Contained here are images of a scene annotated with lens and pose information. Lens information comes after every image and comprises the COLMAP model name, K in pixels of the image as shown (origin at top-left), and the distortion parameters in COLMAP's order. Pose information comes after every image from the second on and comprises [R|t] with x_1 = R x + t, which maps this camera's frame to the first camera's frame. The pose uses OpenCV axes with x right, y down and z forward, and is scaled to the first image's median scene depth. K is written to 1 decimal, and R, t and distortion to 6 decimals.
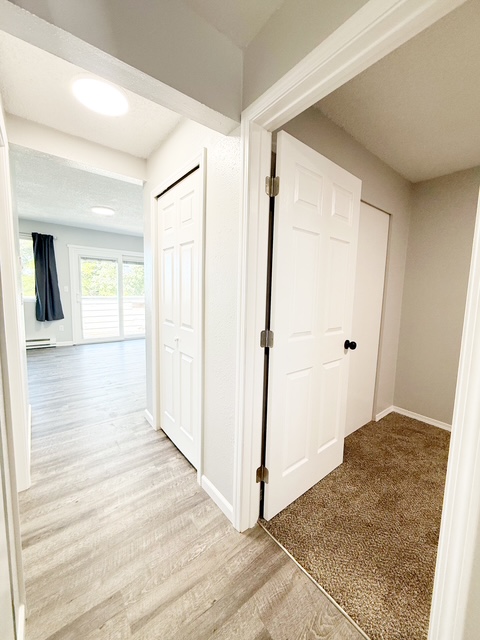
lens RADIAL K [[254.5, 0, 242.6], [0, 254.5, 318.2], [0, 0, 1]] dist [0.001891, 0.000042]
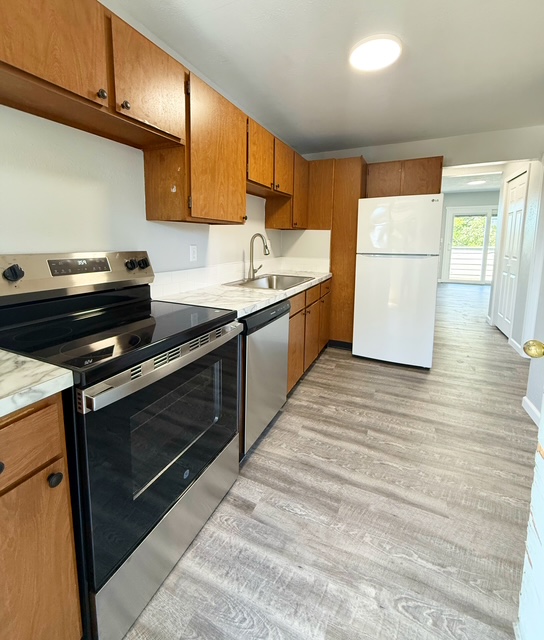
lens RADIAL K [[290.3, 0, 278.3], [0, 290.3, 274.1], [0, 0, 1]] dist [-0.002542, -0.000227]
pose [[0.463591, 0.085192, -0.881944, 0.252641], [-0.091043, 0.994679, 0.048226, 0.060890], [0.881360, 0.057938, 0.468880, -0.429639]]
